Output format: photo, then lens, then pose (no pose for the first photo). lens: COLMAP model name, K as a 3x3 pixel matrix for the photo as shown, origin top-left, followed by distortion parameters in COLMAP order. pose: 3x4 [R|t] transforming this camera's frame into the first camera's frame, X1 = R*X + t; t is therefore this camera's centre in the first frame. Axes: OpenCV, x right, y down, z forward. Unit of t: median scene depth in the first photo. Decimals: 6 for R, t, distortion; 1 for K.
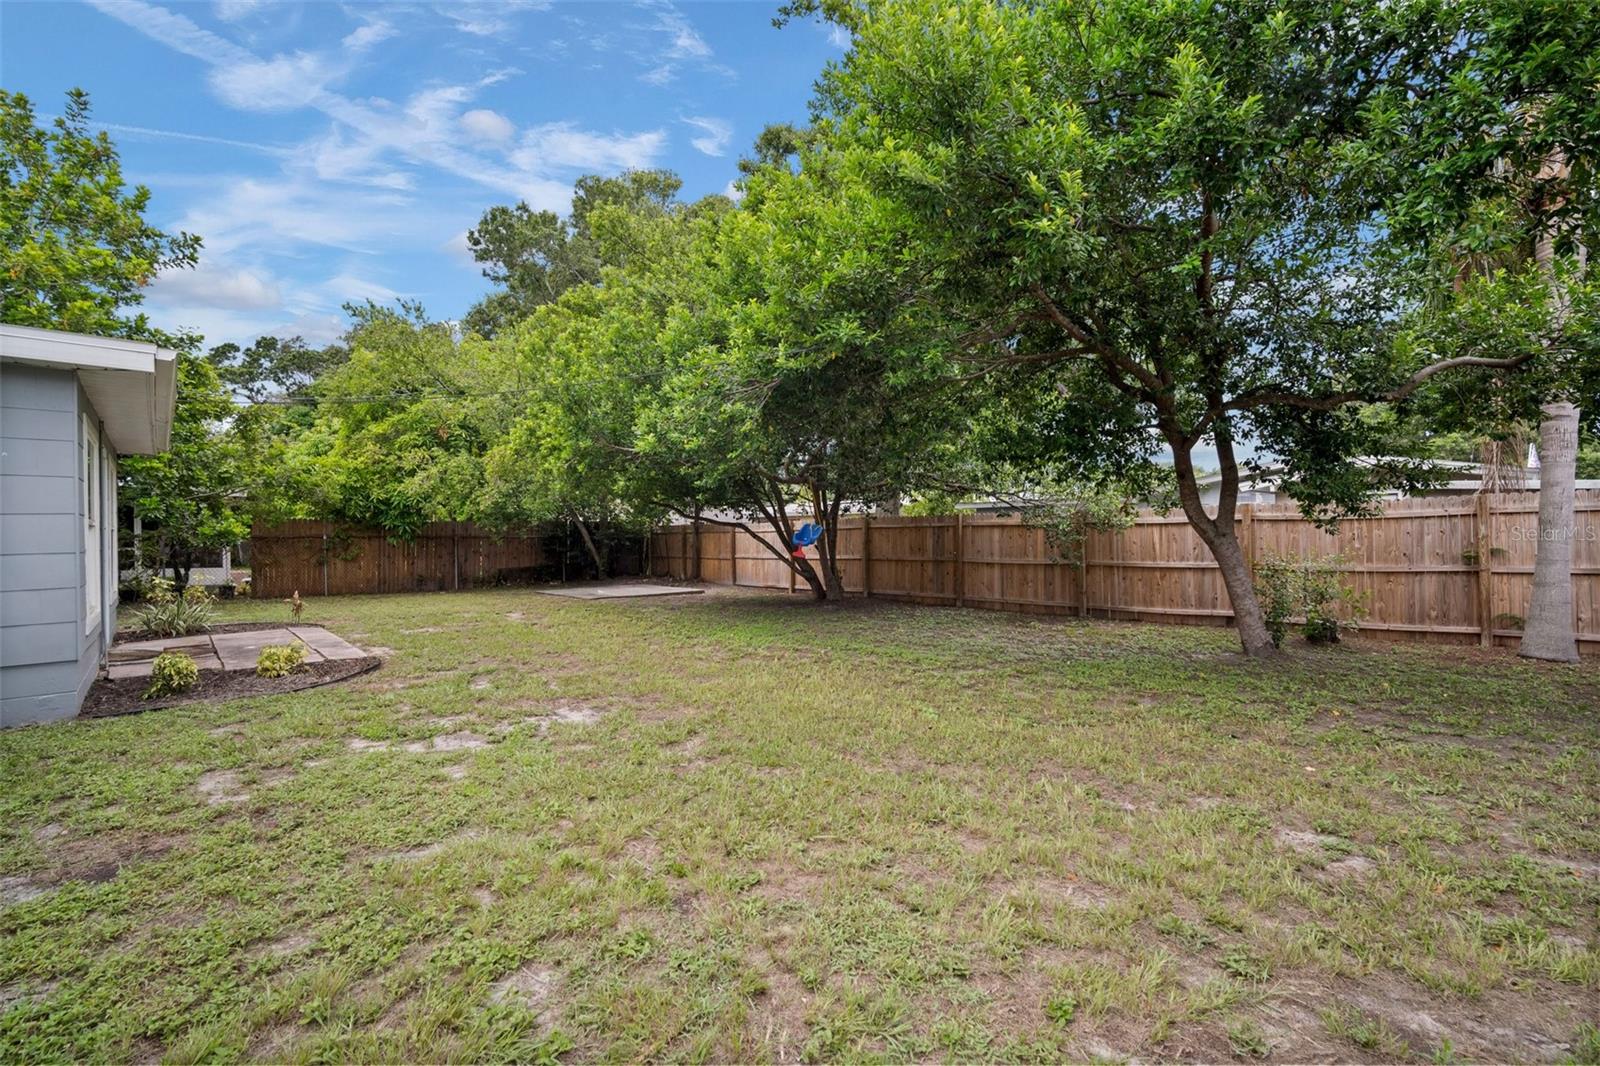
lens RADIAL K [[696.6, 0, 800.0], [0, 696.6, 533.0], [0, 0, 1]] dist [-0.017487, 0.007665]
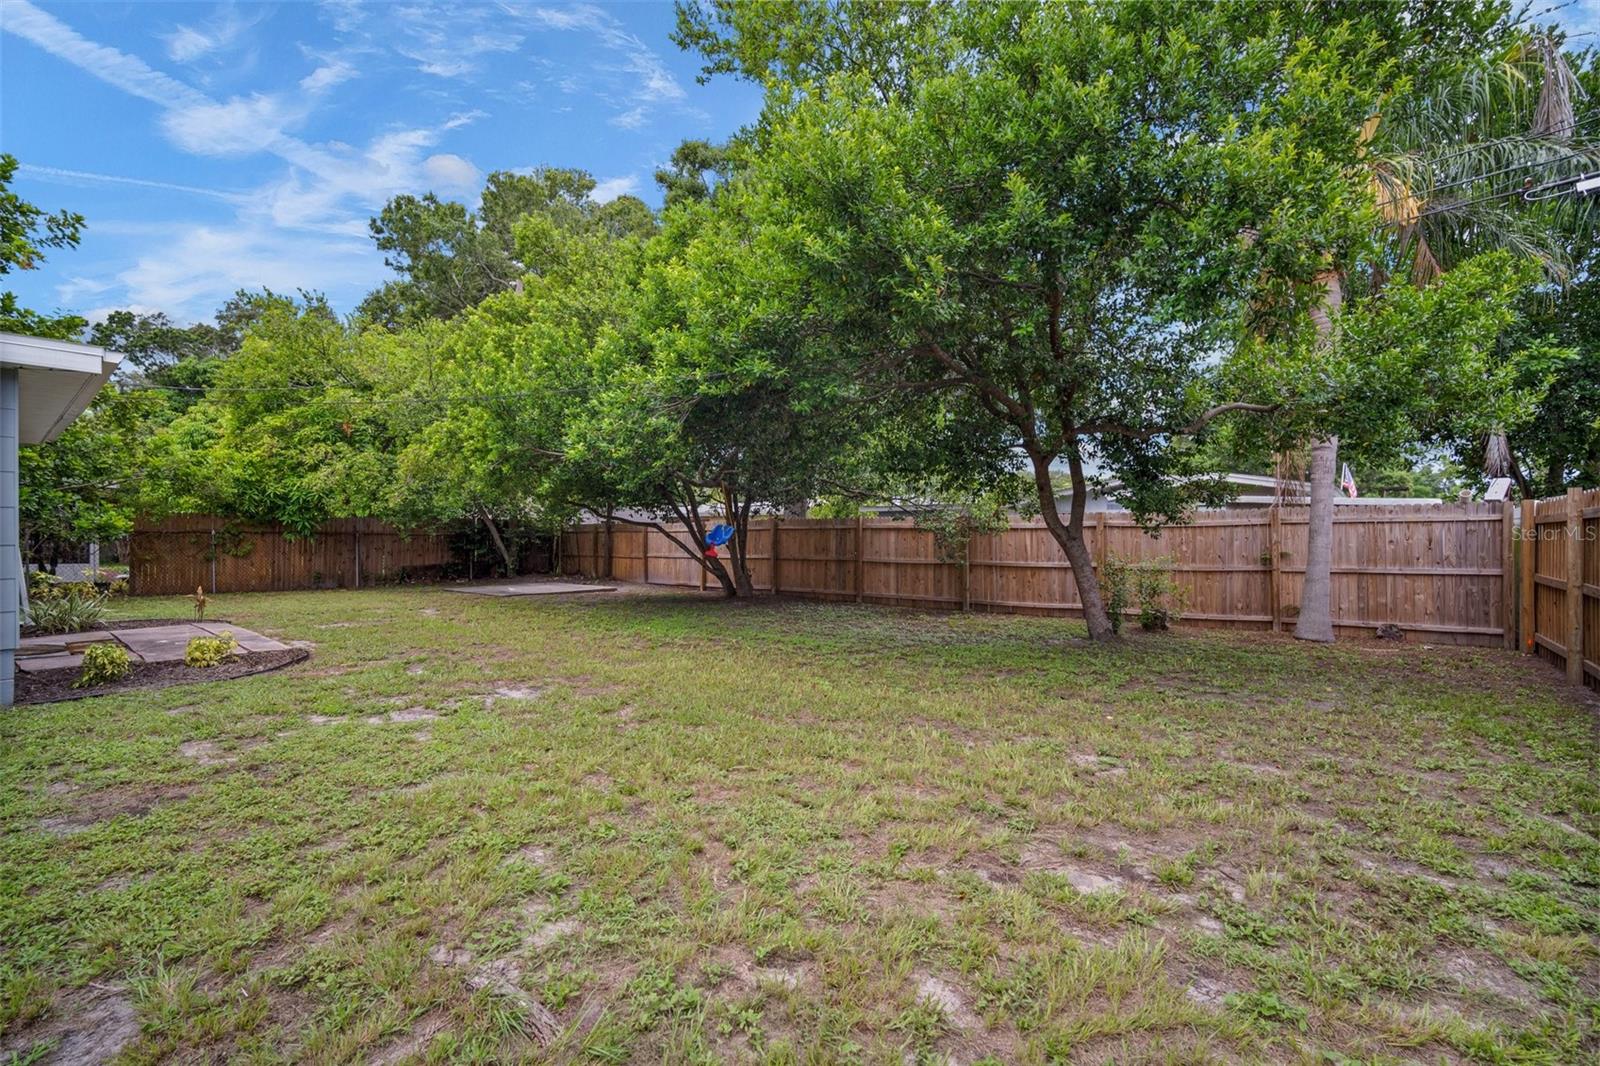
lens RADIAL K [[696.6, 0, 800.0], [0, 696.6, 533.0], [0, 0, 1]] dist [-0.017487, 0.007665]
pose [[0.991345, 0.010755, 0.130843, -0.010849], [-0.010651, 0.999942, -0.001495, -0.000453], [-0.130851, 0.000088, 0.991402, -0.116964]]
